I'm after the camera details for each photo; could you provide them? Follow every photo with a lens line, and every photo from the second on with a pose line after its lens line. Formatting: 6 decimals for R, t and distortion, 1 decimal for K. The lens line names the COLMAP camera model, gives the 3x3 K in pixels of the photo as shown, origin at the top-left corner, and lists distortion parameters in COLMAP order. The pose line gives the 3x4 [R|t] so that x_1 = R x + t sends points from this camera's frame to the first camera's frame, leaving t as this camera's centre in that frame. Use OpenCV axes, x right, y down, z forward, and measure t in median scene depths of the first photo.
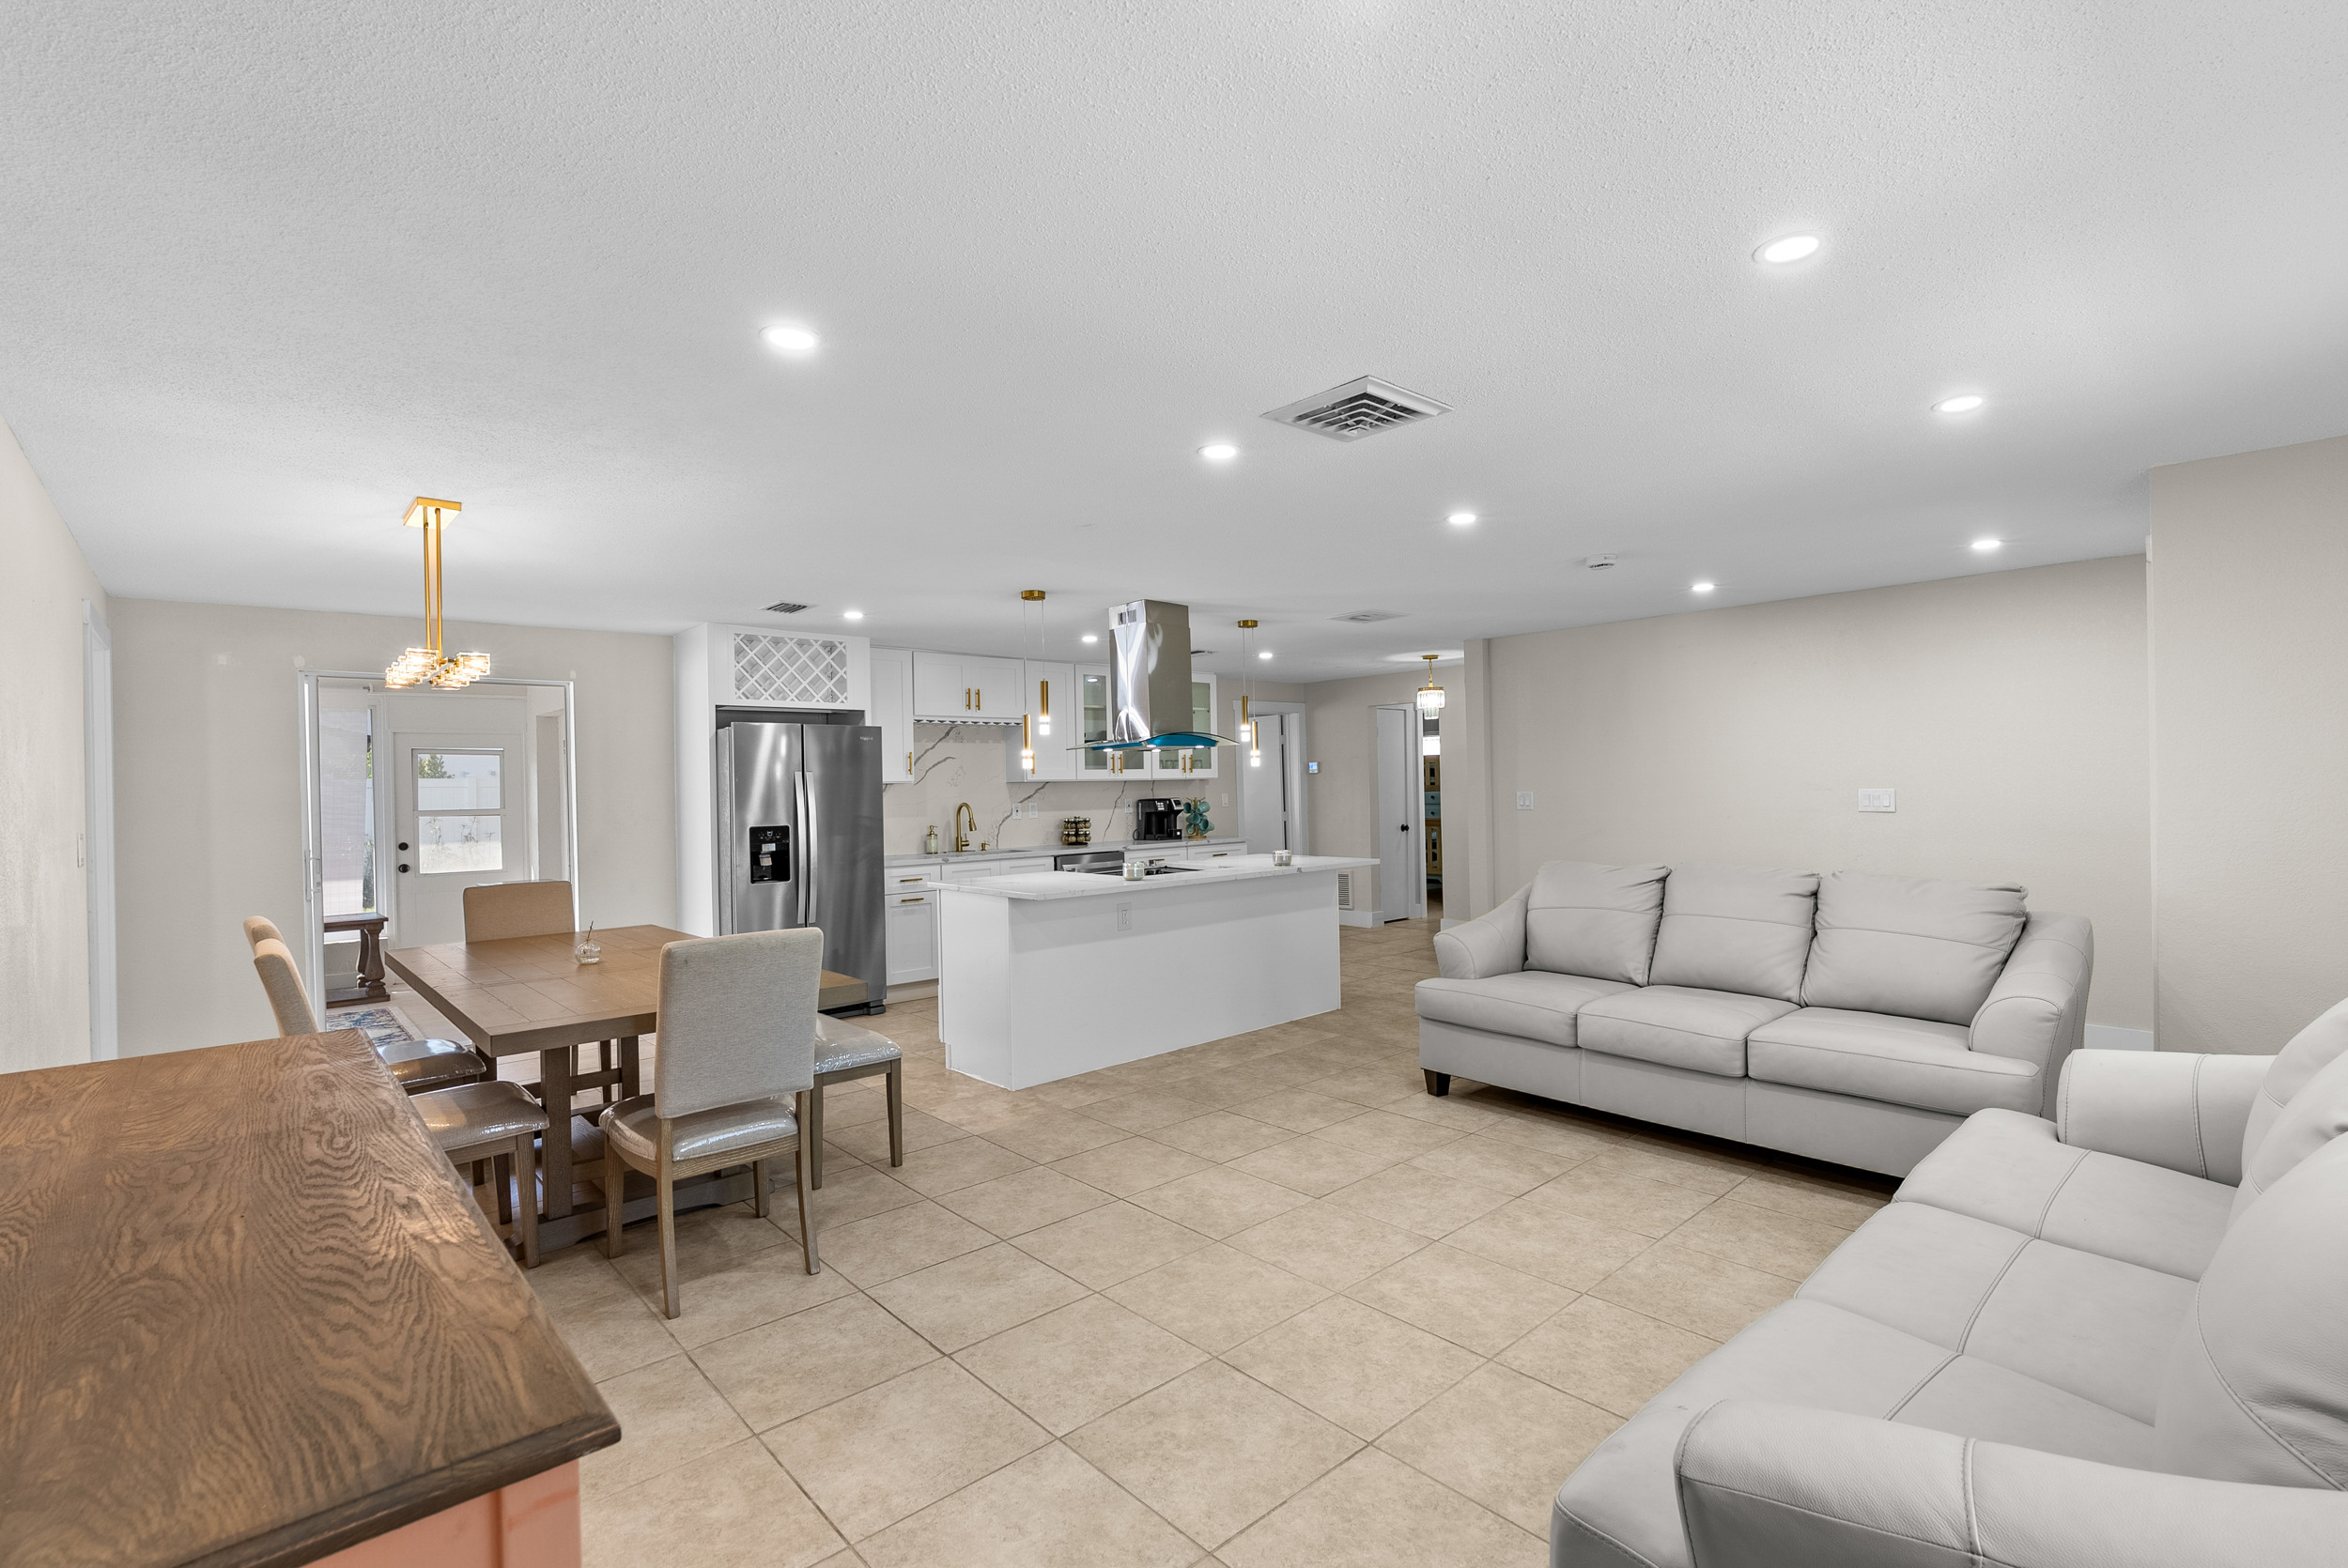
lens RADIAL K [[1058.0, 0, 1169.4], [0, 1058.0, 780.5], [0, 0, 1]] dist [-0.006908, 0.003000]
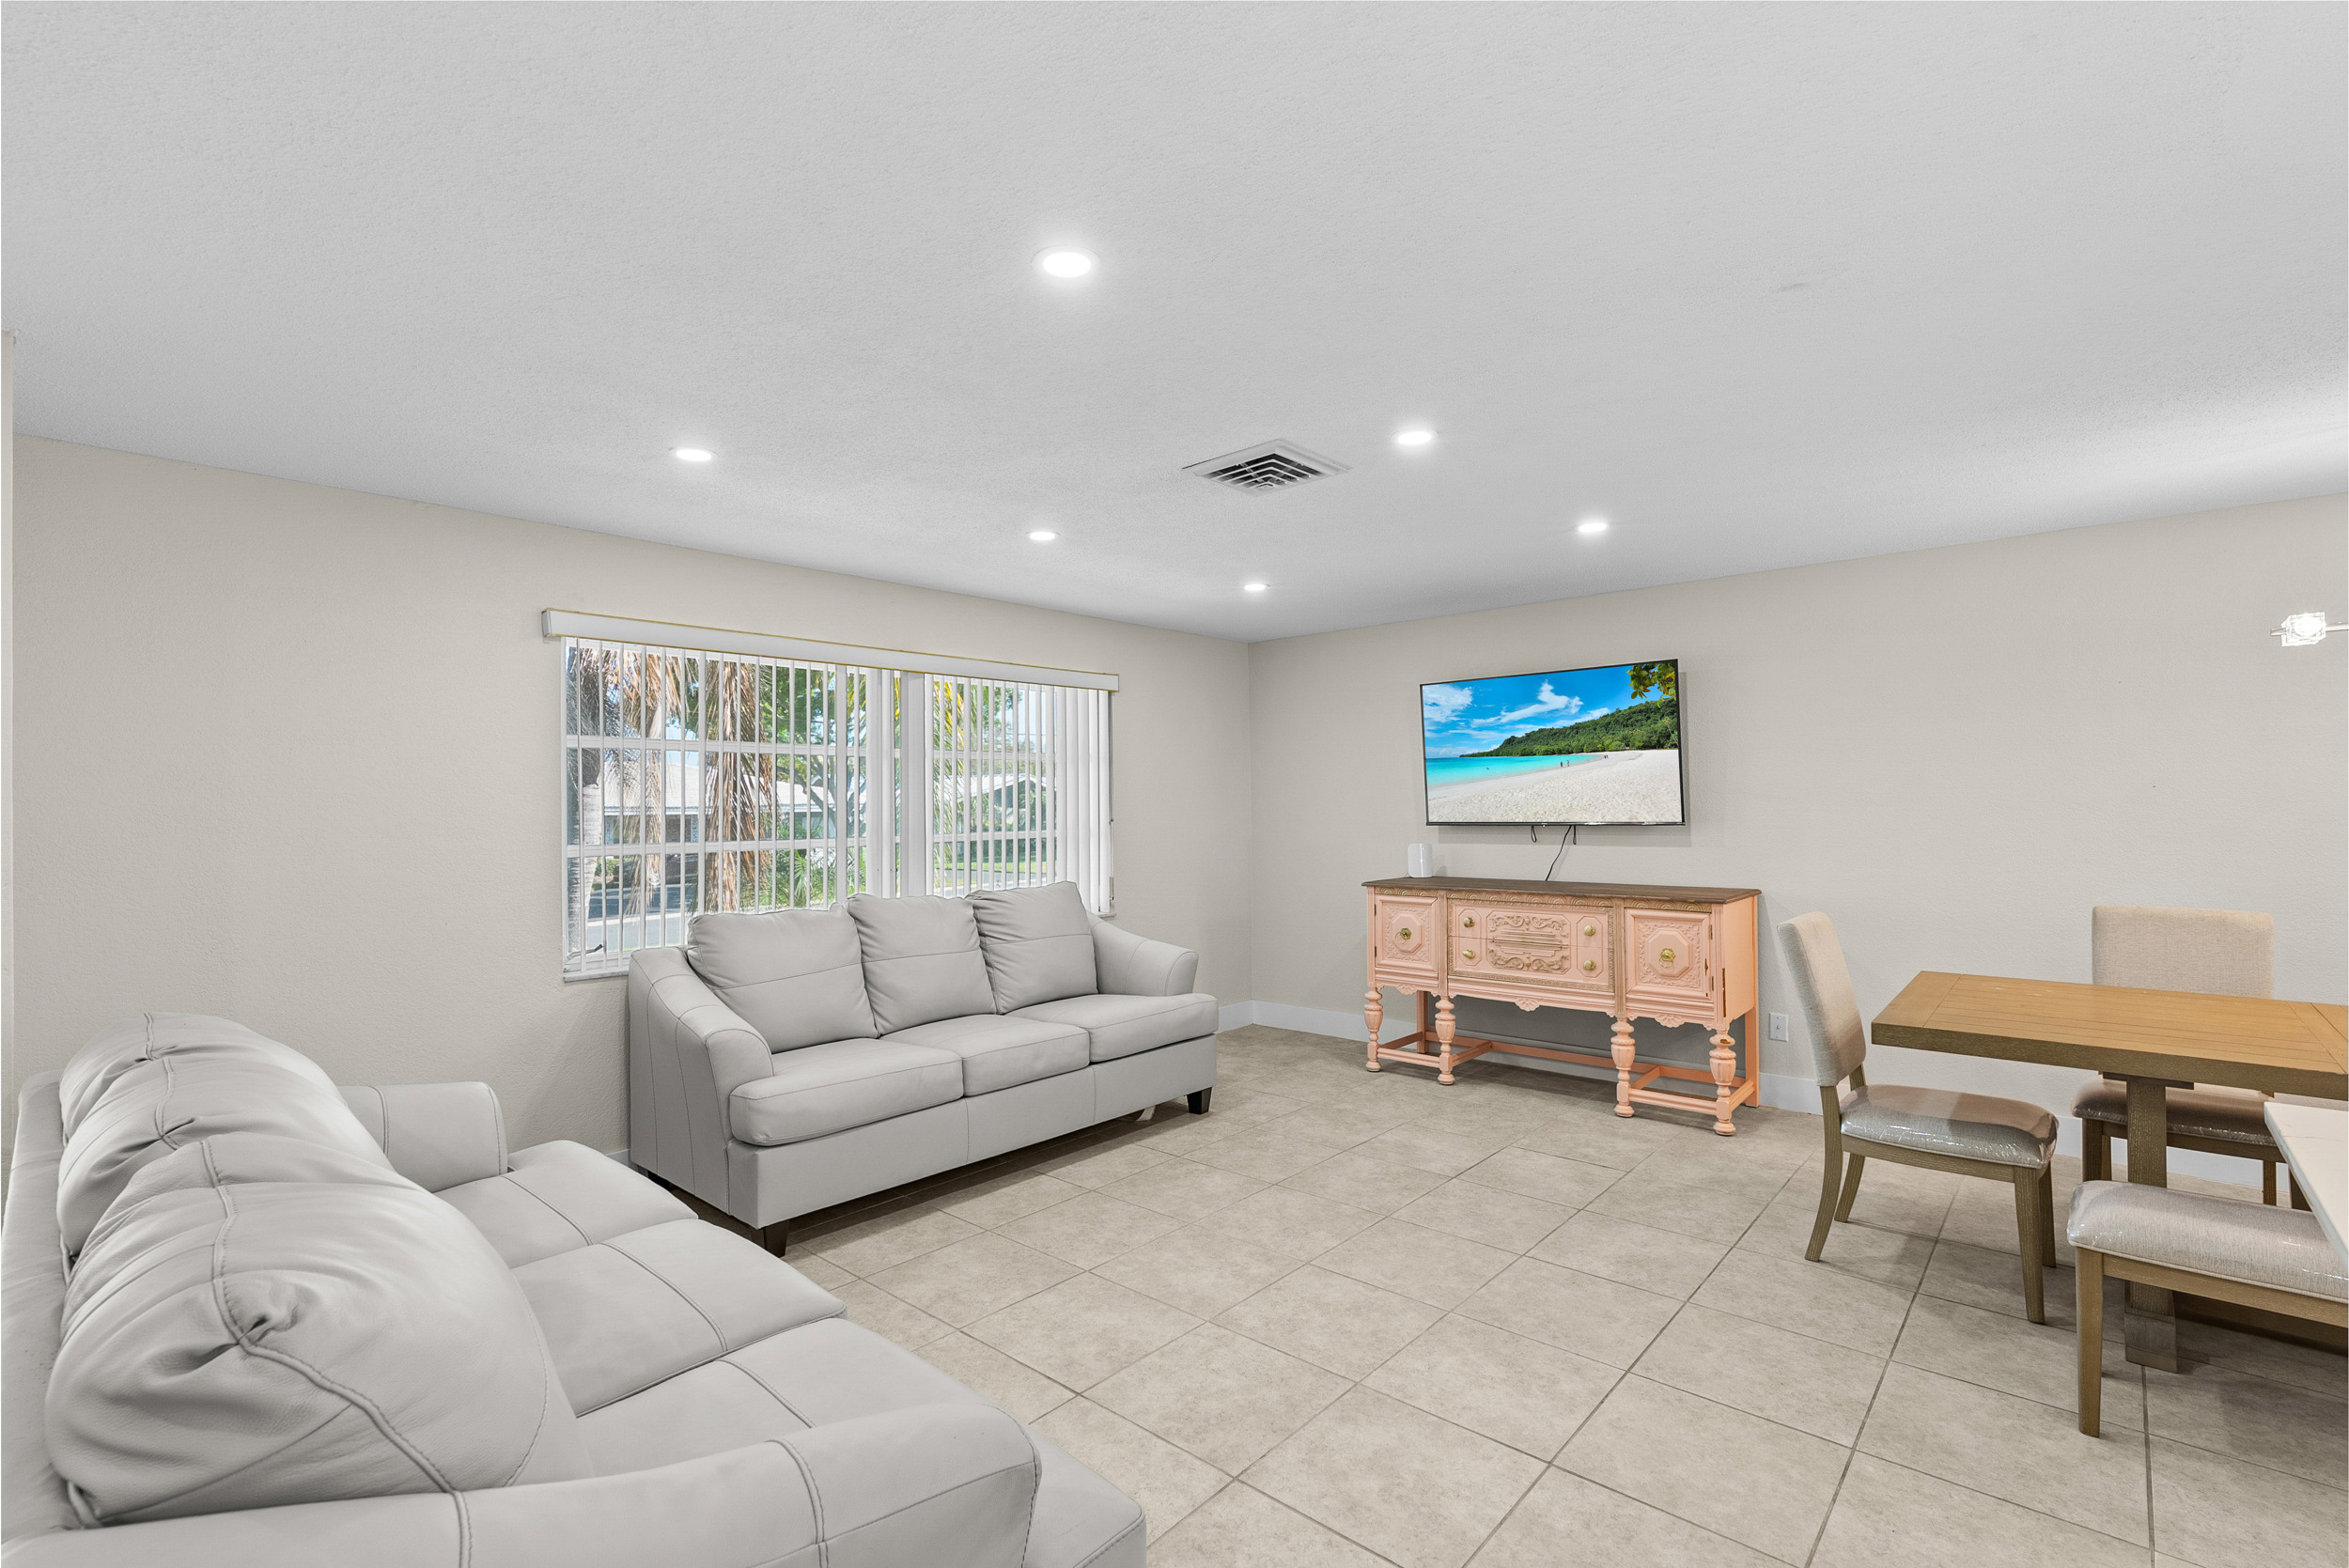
lens RADIAL K [[1058.5, 0, 1177.3], [0, 1058.5, 789.9], [0, 0, 1]] dist [-0.006908, 0.003000]
pose [[-0.992965, 0.029034, -0.114792, 0.296773], [0.030967, 0.999407, -0.015087, 0.004130], [0.114286, -0.018536, -0.993275, 1.523568]]
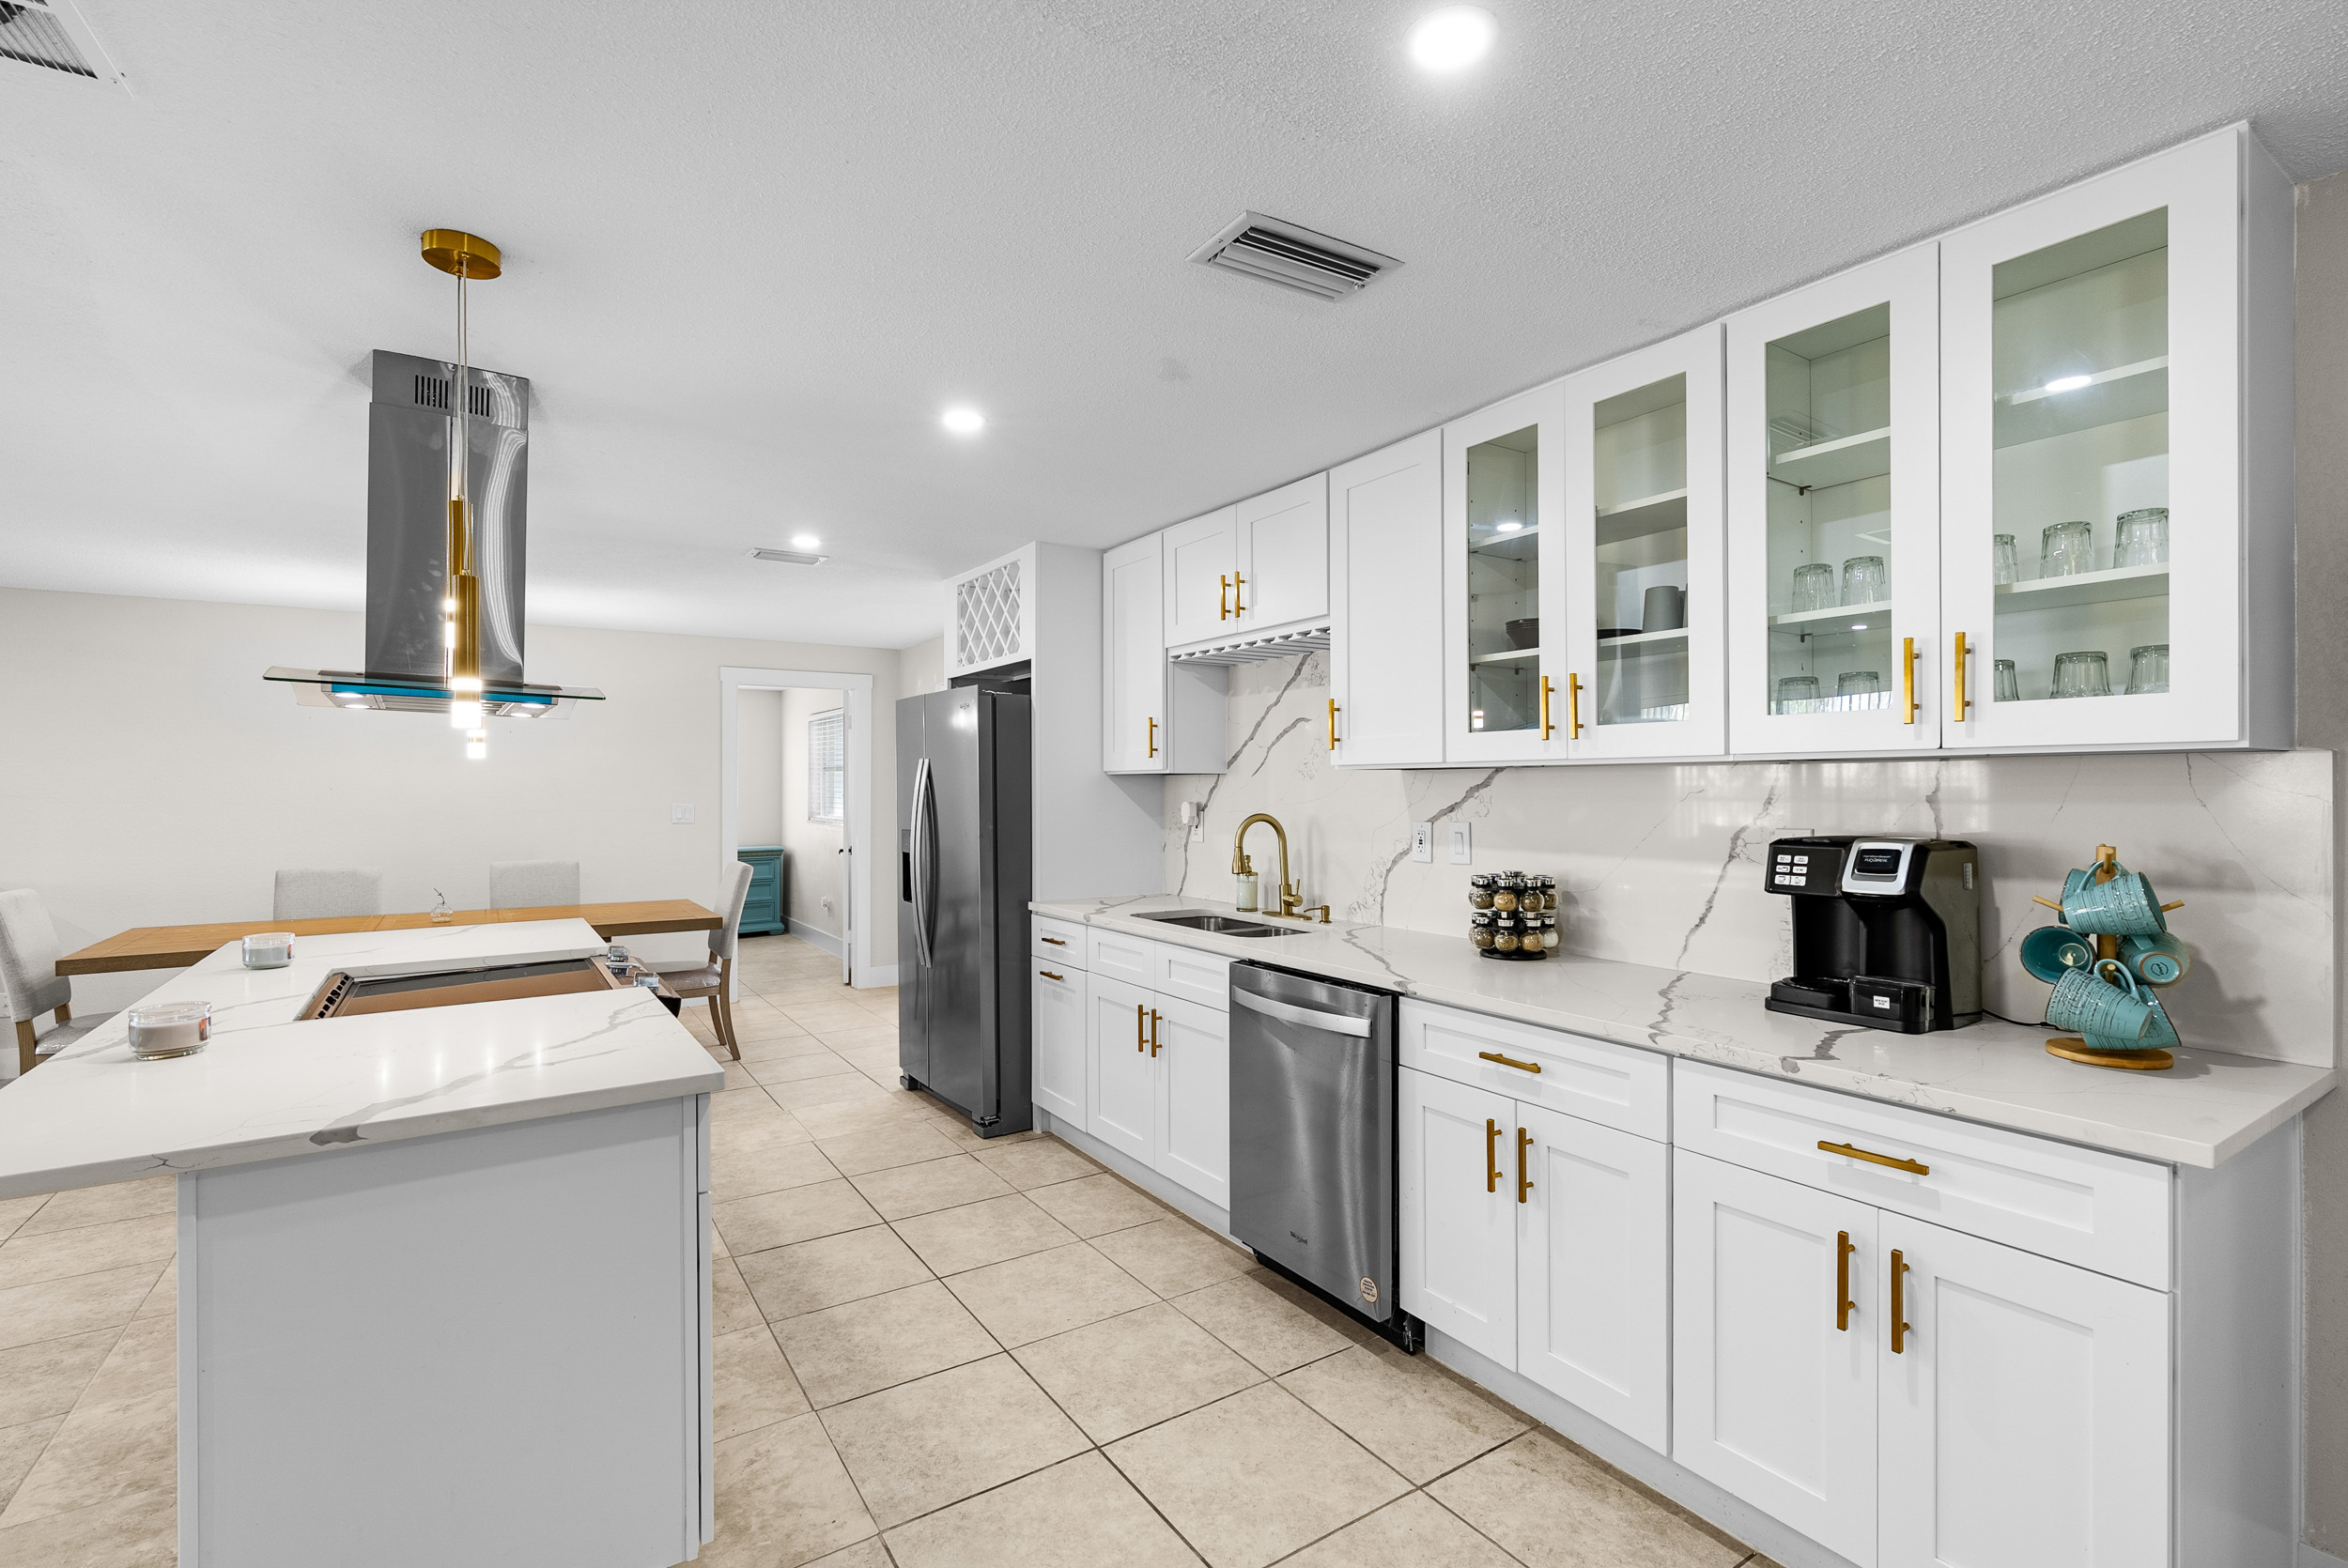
lens RADIAL K [[1058.0, 0, 1175.5], [0, 1058.0, 789.1], [0, 0, 1]] dist [-0.006908, 0.003000]
pose [[-0.150029, 0.022216, -0.988432, 0.559239], [0.012308, 0.999712, 0.020602, -0.001376], [0.988605, -0.009075, -0.150259, 2.038485]]
